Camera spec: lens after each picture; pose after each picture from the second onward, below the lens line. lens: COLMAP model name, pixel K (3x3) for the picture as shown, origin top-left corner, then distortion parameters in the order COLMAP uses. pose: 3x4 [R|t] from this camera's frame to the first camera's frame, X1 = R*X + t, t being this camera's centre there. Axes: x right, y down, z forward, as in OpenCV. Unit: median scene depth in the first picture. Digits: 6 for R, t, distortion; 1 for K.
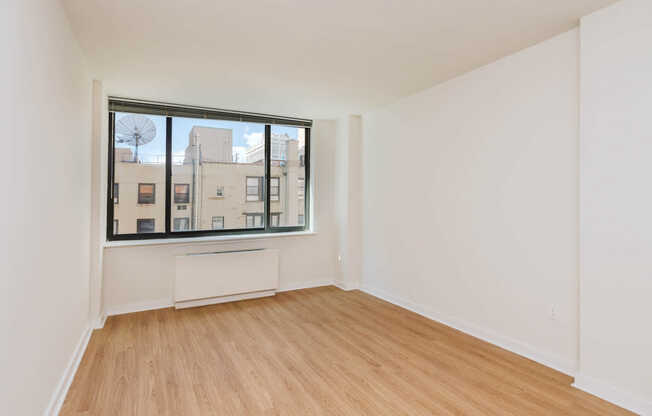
lens RADIAL K [[331.3, 0, 331.9], [0, 331.3, 196.8], [0, 0, 1]] dist [-0.000166, -0.002107]
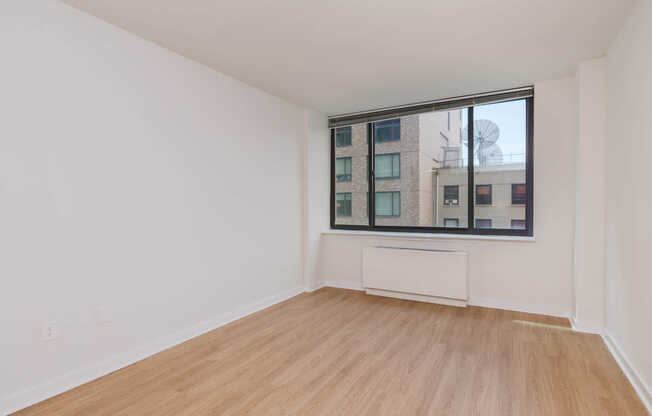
lens RADIAL K [[331.3, 0, 328.9], [0, 331.3, 209.1], [0, 0, 1]] dist [-0.000166, -0.002107]
pose [[0.545955, 0.014453, -0.837690, 0.408150], [0.011997, 0.999614, 0.025066, 0.022168], [0.837729, -0.023735, 0.545571, 0.293689]]
